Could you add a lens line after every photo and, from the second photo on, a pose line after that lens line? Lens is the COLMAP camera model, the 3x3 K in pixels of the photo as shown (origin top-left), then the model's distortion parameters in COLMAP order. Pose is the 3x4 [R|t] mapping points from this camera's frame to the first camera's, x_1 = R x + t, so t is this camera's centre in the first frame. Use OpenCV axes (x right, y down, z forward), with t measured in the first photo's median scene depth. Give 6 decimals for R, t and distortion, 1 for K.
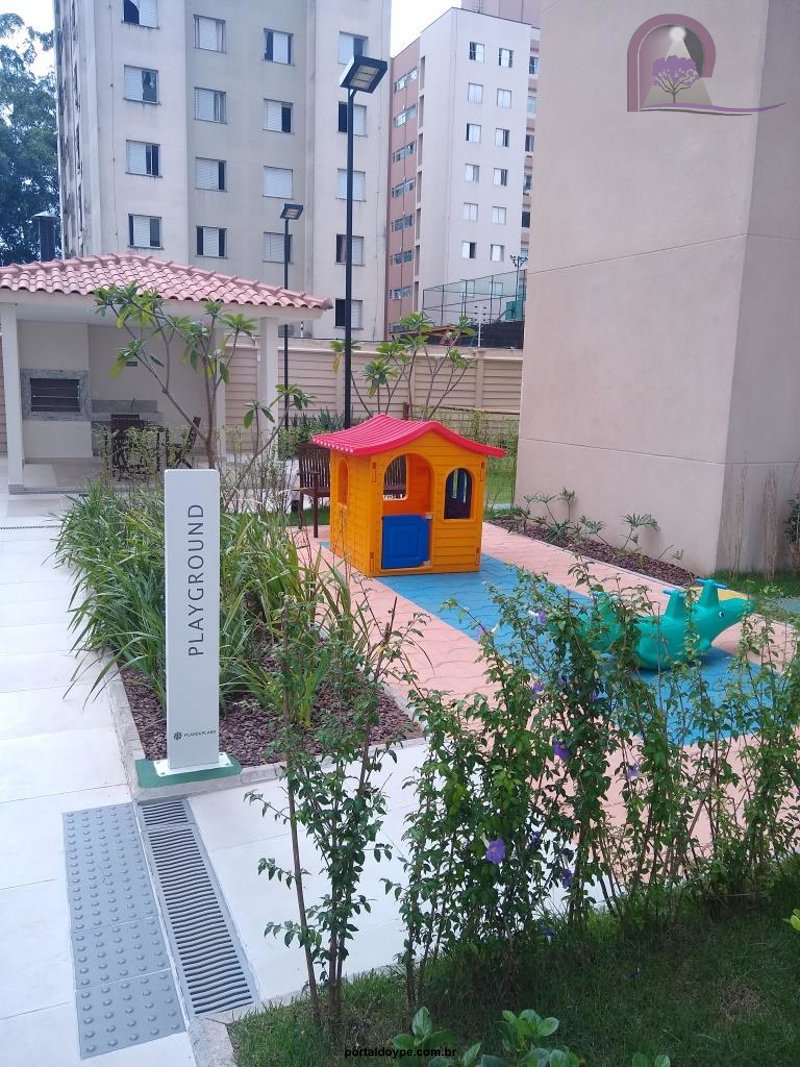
lens RADIAL K [[849.0, 0, 400.0], [0, 849.0, 533.5], [0, 0, 1]] dist [-0.006210, 0.001892]
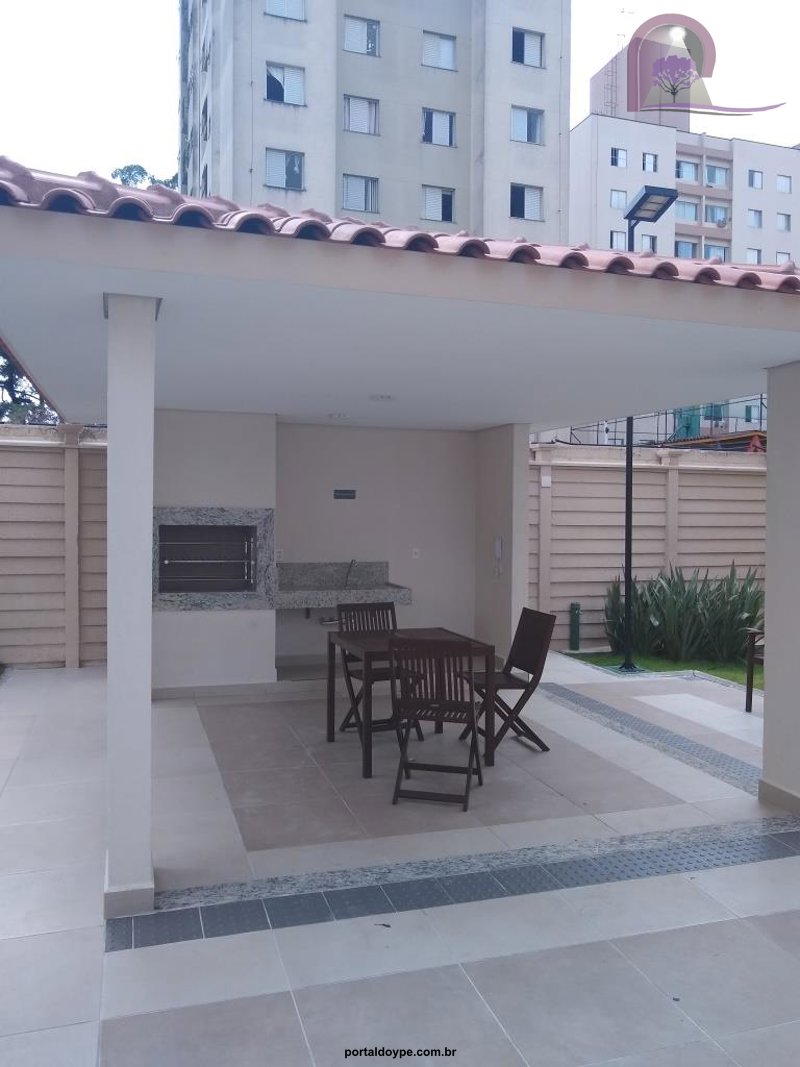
lens RADIAL K [[849.0, 0, 400.0], [0, 849.0, 533.5], [0, 0, 1]] dist [-0.006210, 0.001892]
pose [[0.994599, -0.014739, -0.102742, -0.103579], [-0.000679, 0.988921, -0.148440, -0.043981], [0.103792, 0.147708, 0.983570, 0.222749]]
